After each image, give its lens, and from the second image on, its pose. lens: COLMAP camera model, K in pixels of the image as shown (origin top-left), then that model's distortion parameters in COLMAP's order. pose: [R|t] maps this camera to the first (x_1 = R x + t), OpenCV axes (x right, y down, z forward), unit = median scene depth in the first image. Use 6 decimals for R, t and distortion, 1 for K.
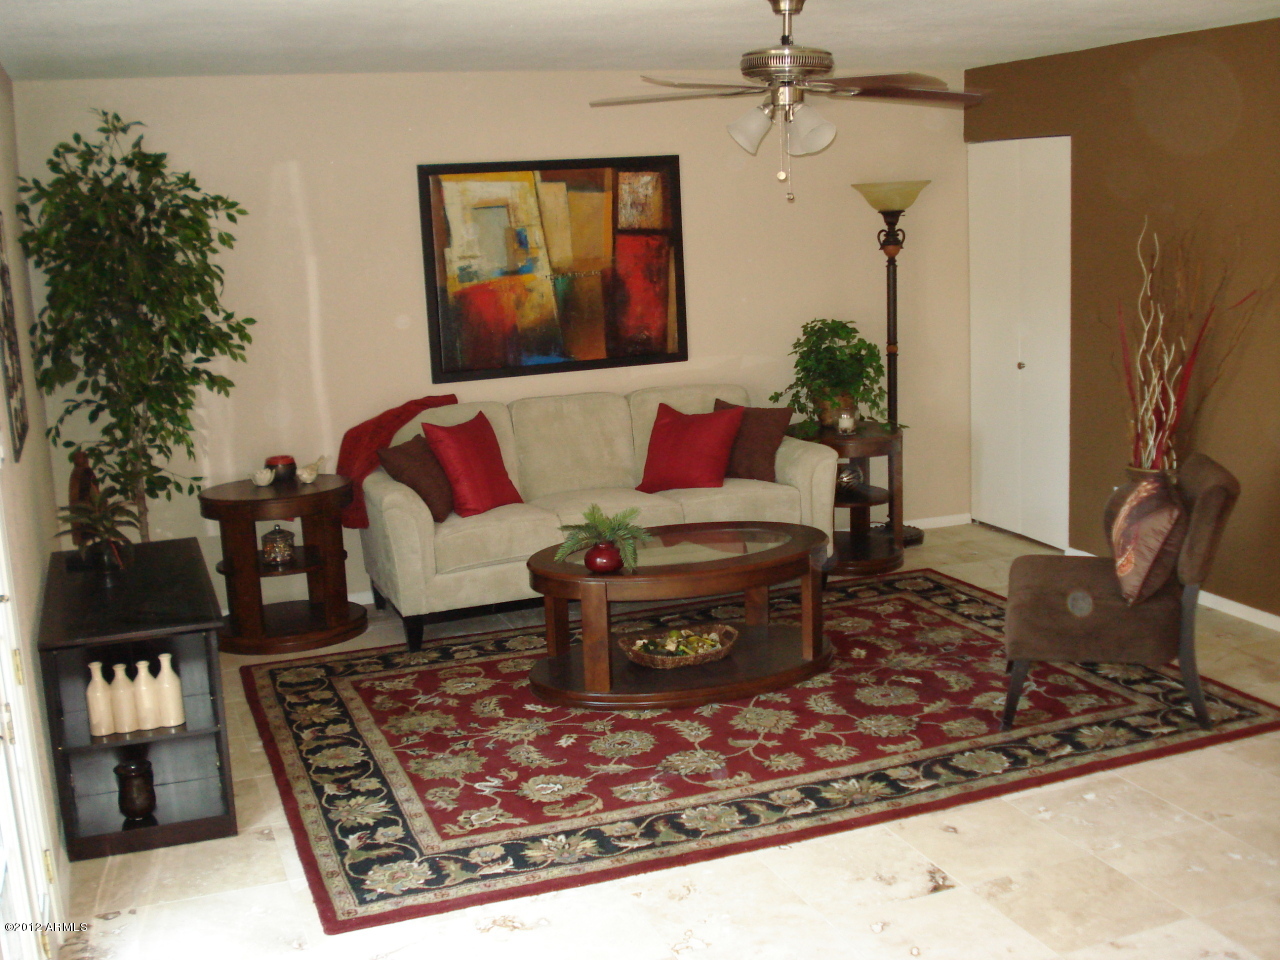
lens RADIAL K [[1437.9, 0, 640.0], [0, 1437.9, 480.0], [0, 0, 1]] dist [-0.079704, -0.082146]
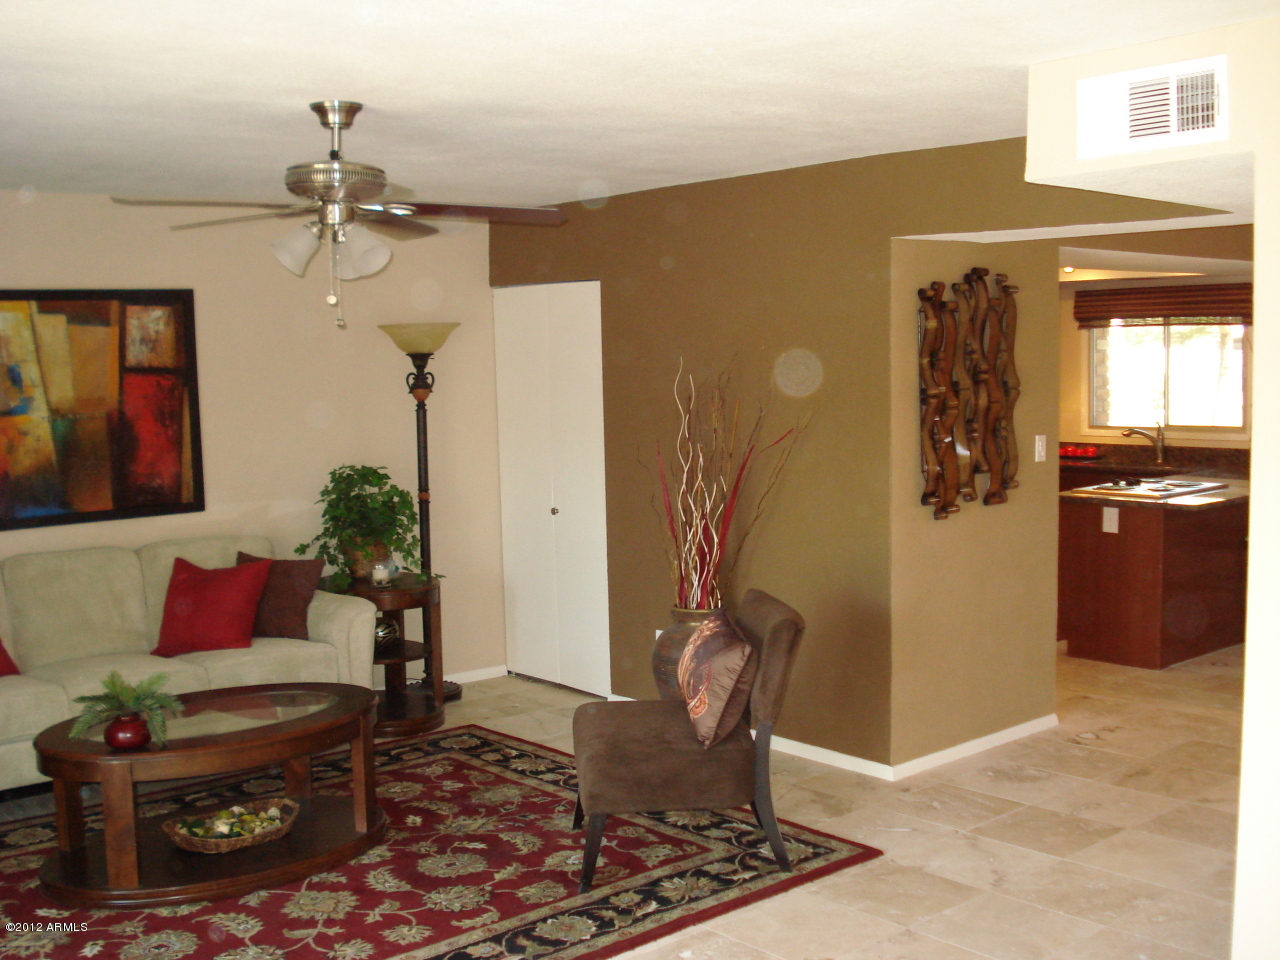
lens RADIAL K [[1437.9, 0, 640.0], [0, 1437.9, 480.0], [0, 0, 1]] dist [-0.079704, -0.082146]
pose [[0.937615, -0.006411, 0.347616, -0.029669], [0.045286, 0.993564, -0.103824, 0.005503], [-0.344713, 0.113089, 0.931871, 0.074226]]
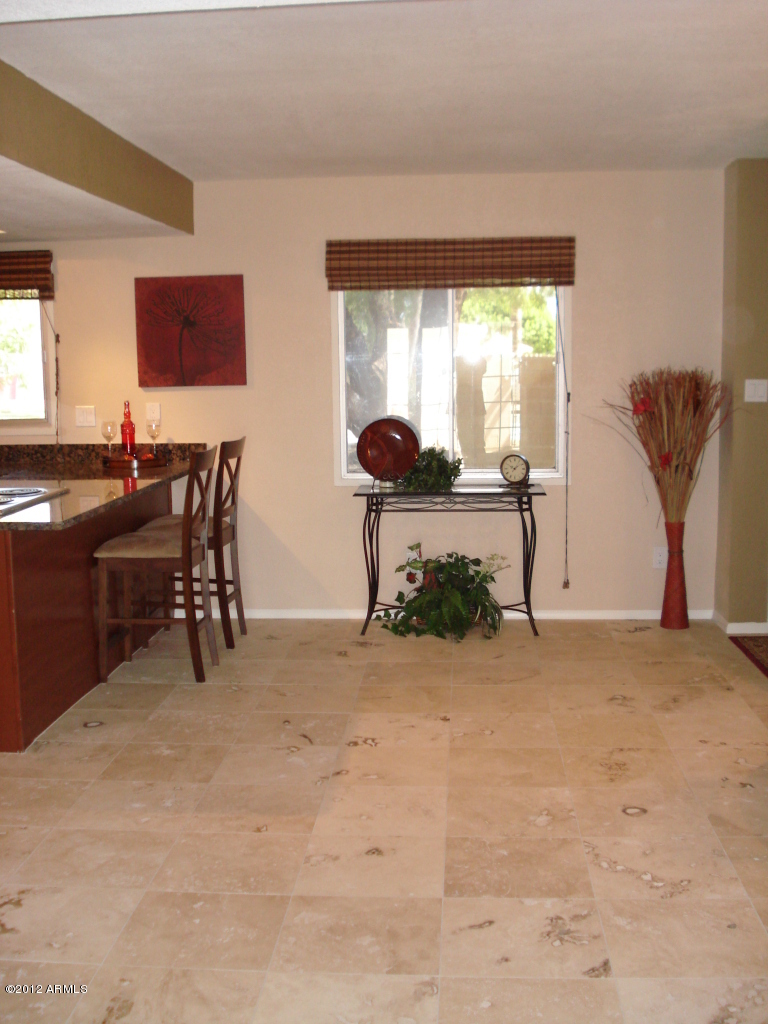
lens RADIAL K [[1150.3, 0, 384.0], [0, 1150.3, 512.0], [0, 0, 1]] dist [-0.079704, -0.082146]
pose [[0.412765, -0.083082, 0.907040, 0.308265], [0.165029, 0.986171, 0.015231, -0.067288], [-0.895762, 0.143401, 0.420768, 0.608027]]
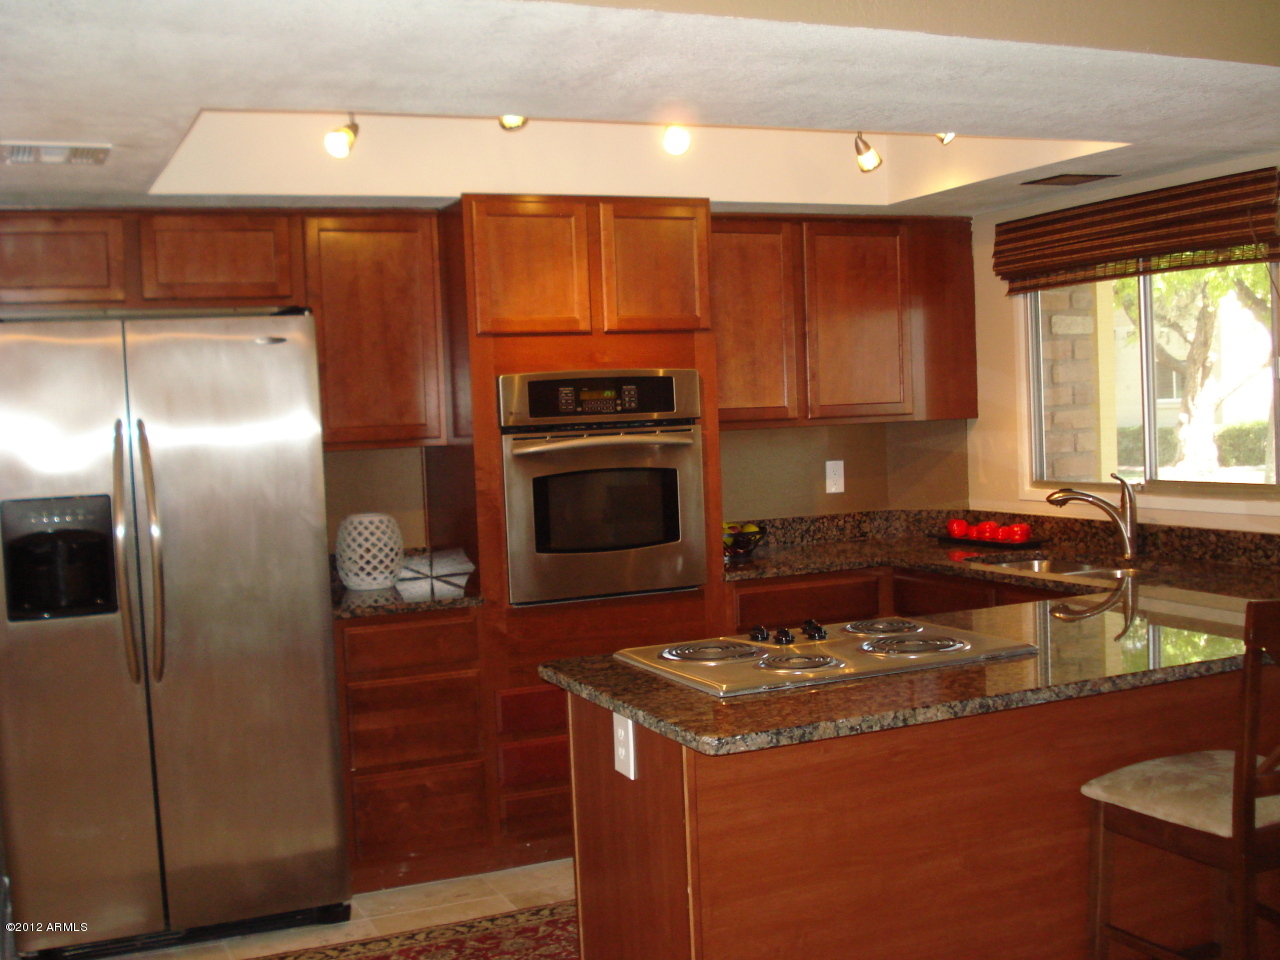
lens RADIAL K [[1437.9, 0, 640.0], [0, 1437.9, 480.0], [0, 0, 1]] dist [-0.079704, -0.082146]
pose [[0.998756, 0.001259, 0.049854, 0.860700], [0.005599, 0.990530, -0.137180, -0.101864], [-0.049555, 0.137289, 0.989291, 0.660248]]
